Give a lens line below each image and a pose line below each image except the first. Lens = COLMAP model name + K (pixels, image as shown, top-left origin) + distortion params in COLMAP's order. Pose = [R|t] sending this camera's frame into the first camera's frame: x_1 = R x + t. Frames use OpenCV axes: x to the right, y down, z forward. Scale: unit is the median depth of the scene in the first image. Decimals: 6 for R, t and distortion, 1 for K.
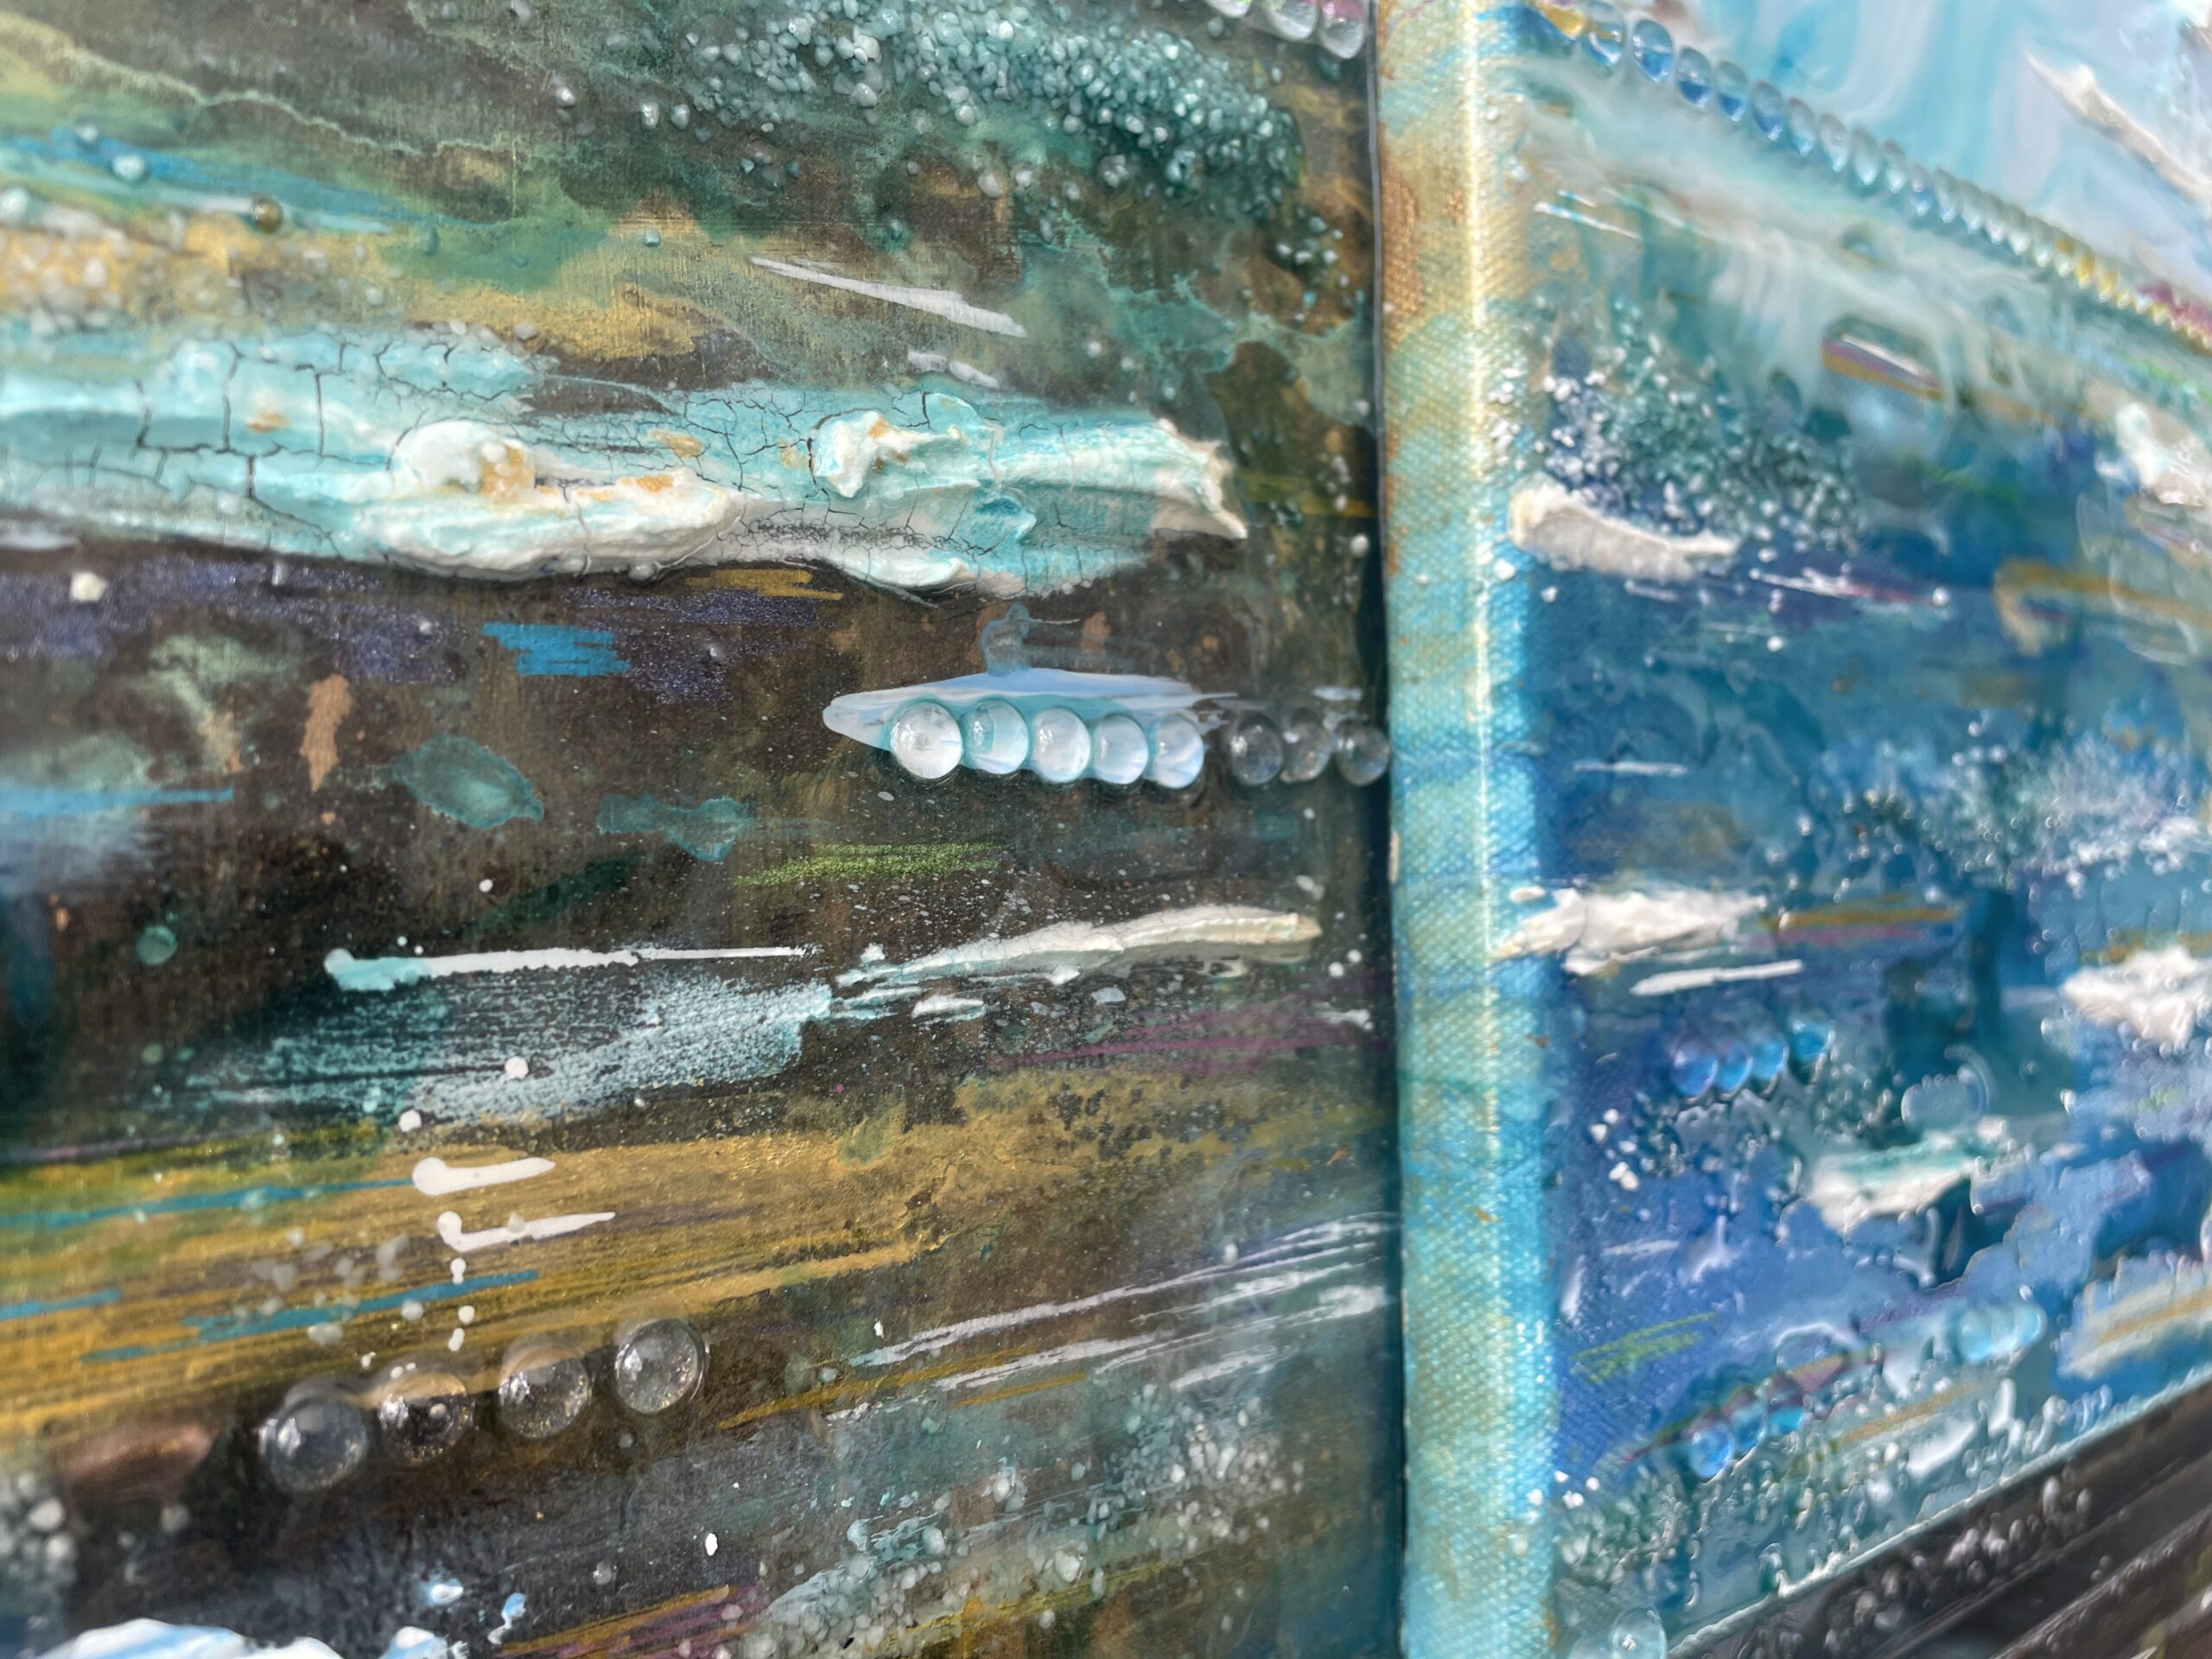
lens RADIAL K [[1685.4, 0, 1064.6], [0, 1685.4, 825.7], [0, 0, 1]] dist [0.067355, -0.102034]
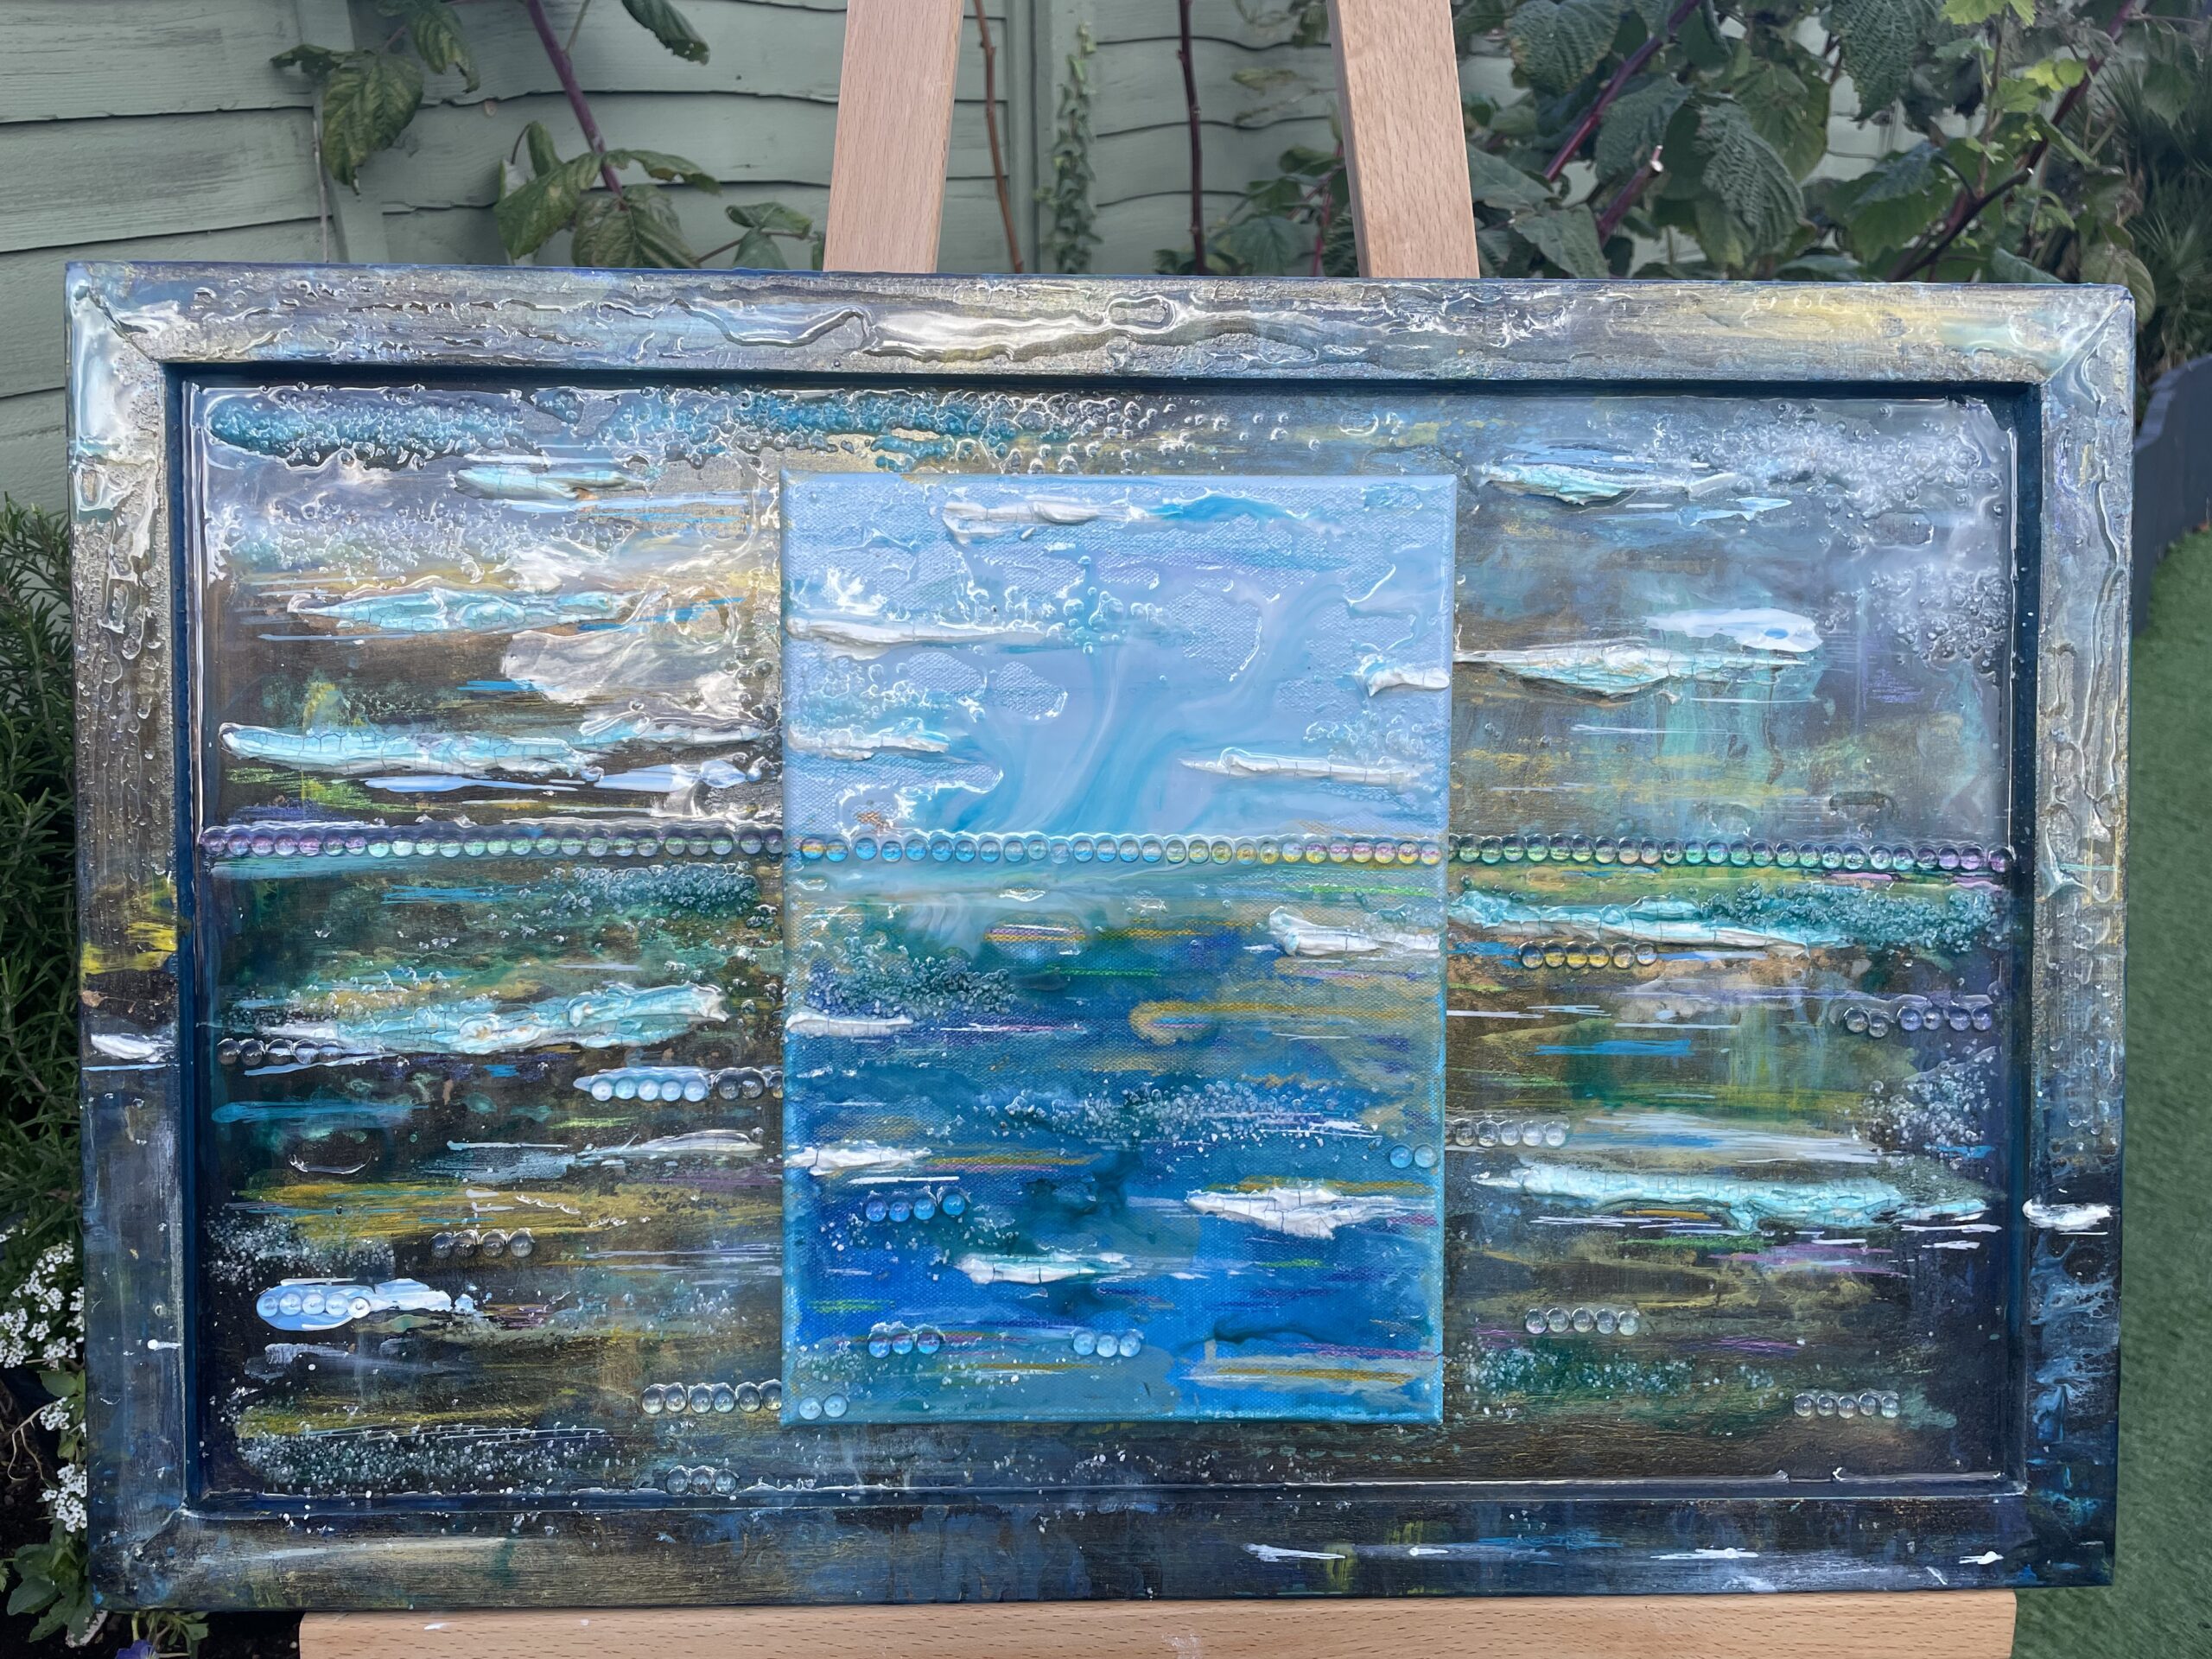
lens RADIAL K [[1685.4, 0, 1092.5], [0, 1685.4, 819.9], [0, 0, 1]] dist [0.067355, -0.102034]
pose [[0.809604, 0.032406, -0.586082, 2.792252], [-0.005089, 0.998825, 0.048198, -0.785358], [0.586955, -0.036039, 0.808817, -1.261349]]
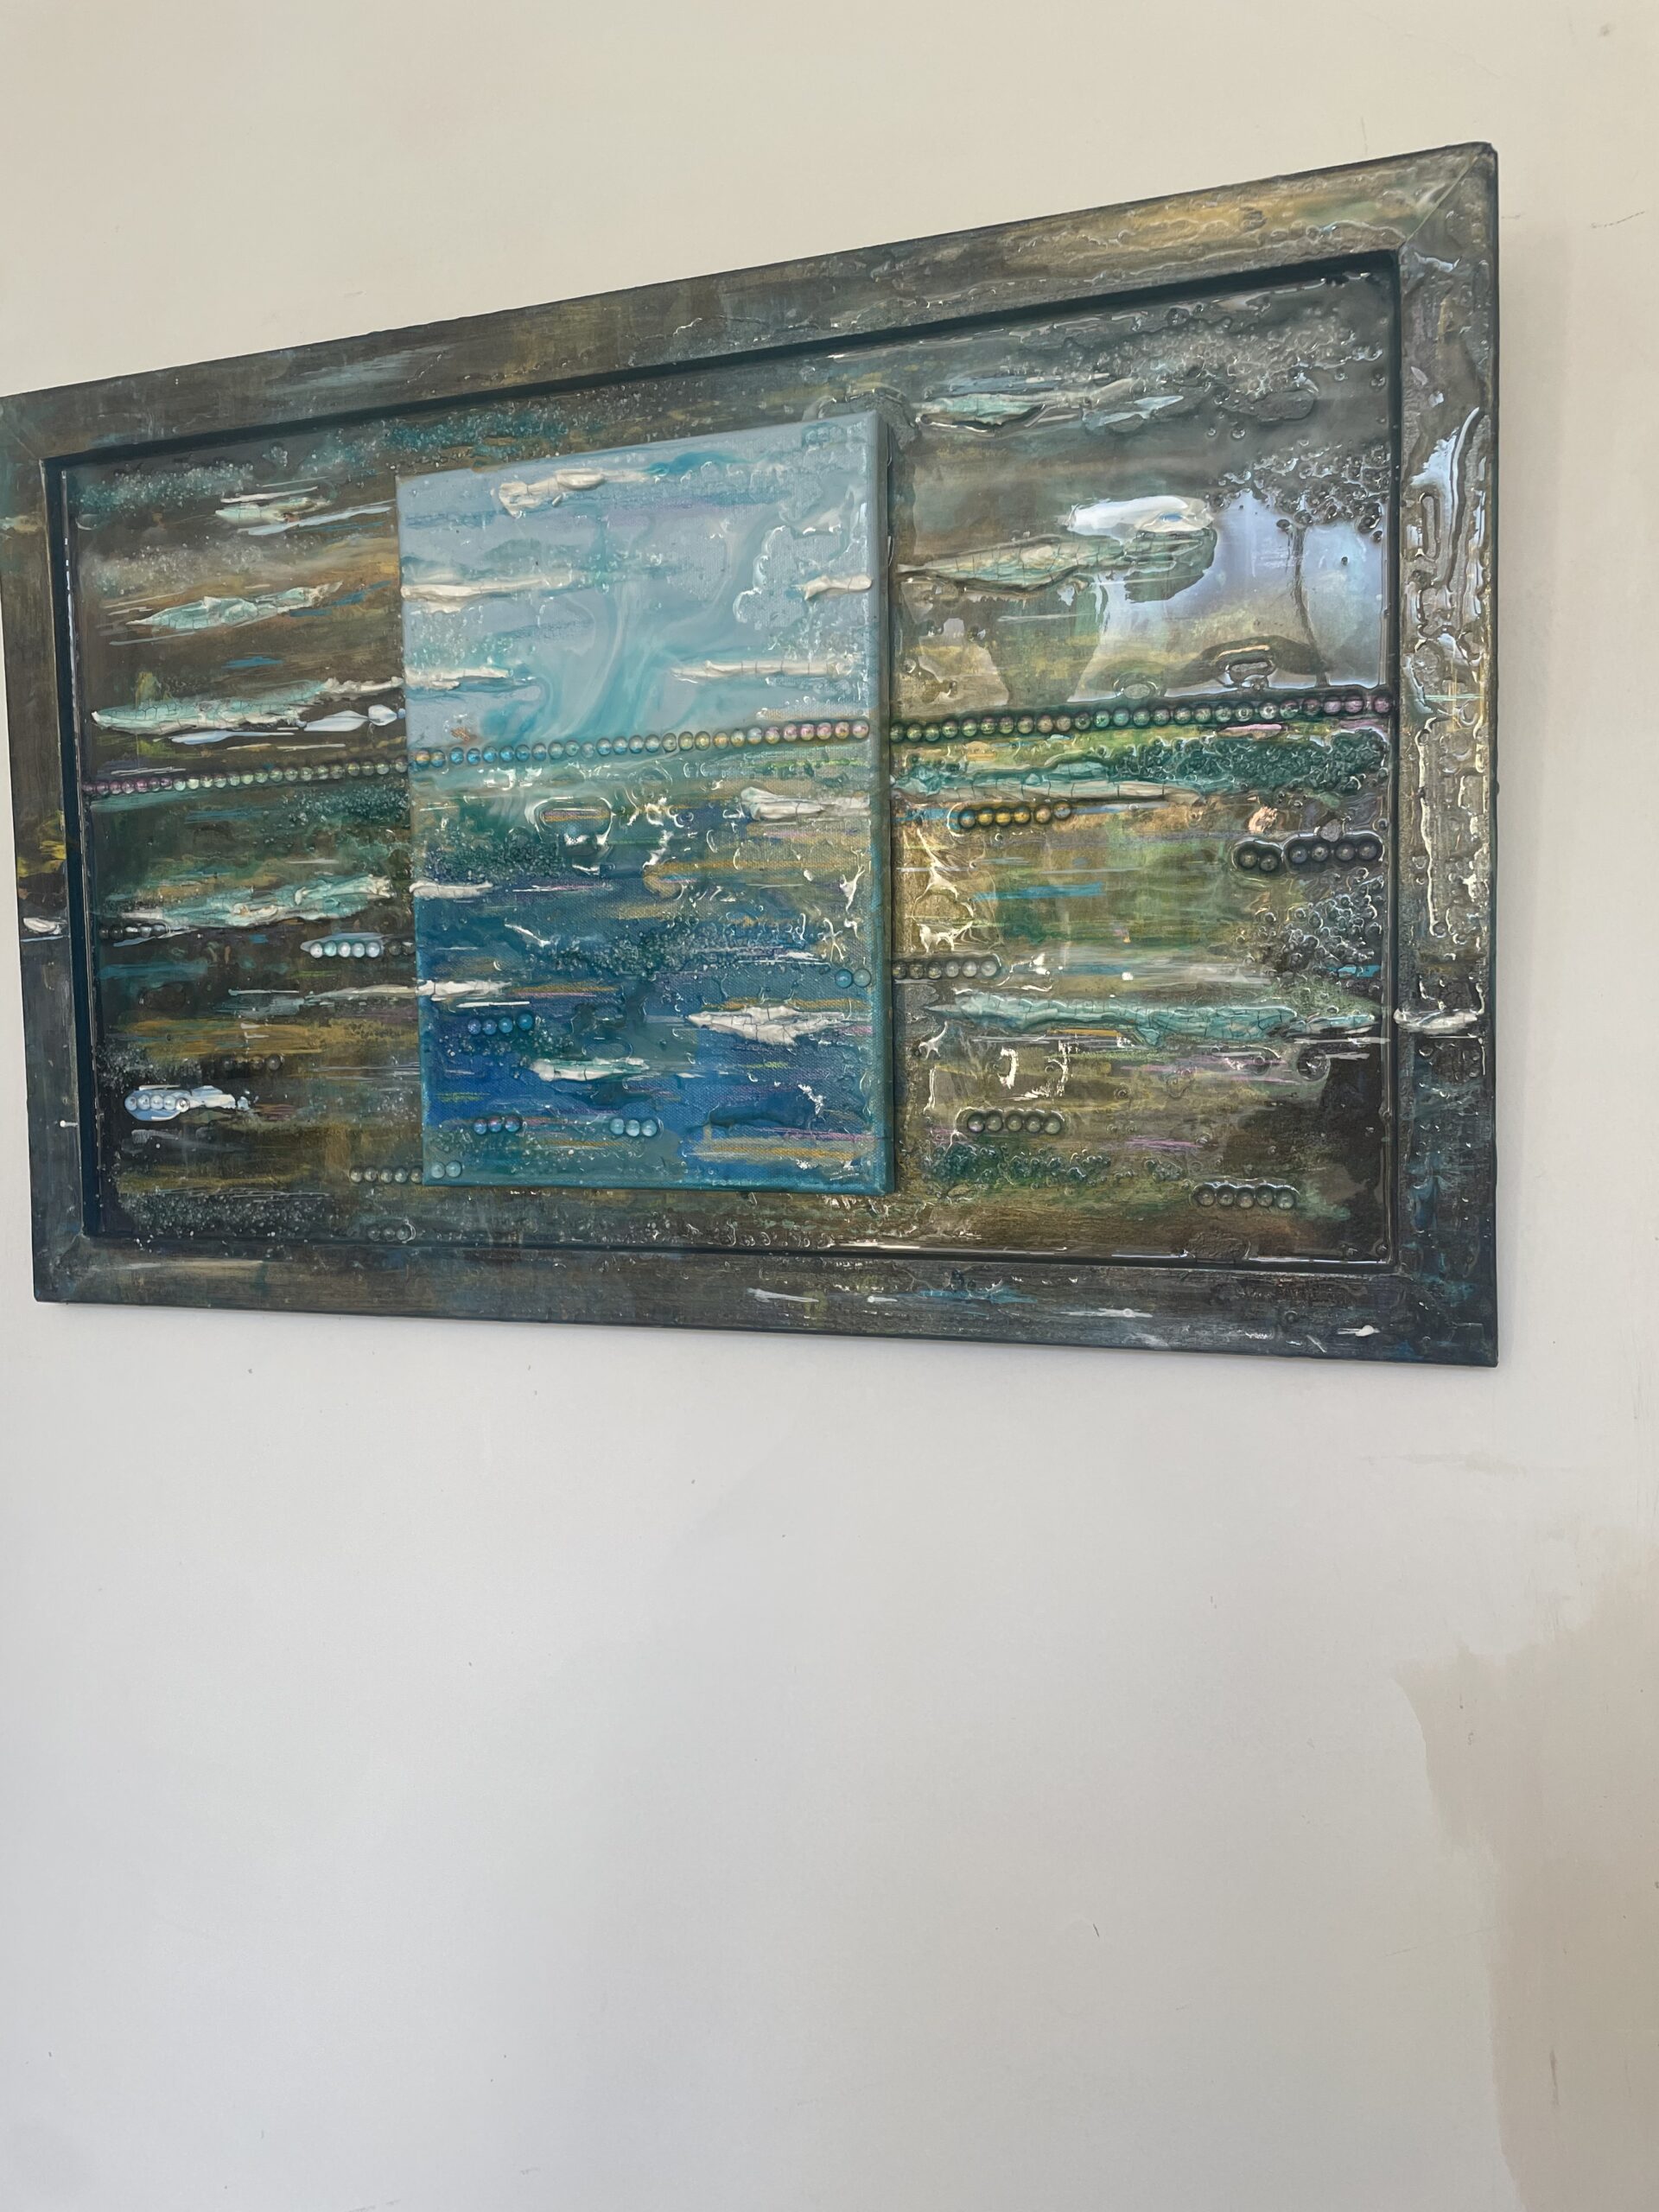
lens RADIAL K [[1685.4, 0, 818.4], [0, 1685.4, 1098.7], [0, 0, 1]] dist [0.067355, -0.102034]
pose [[0.551188, 0.052637, -0.832719, 4.841443], [0.027757, 0.996299, 0.081350, 0.020280], [0.833919, -0.067953, 0.547687, -0.537663]]
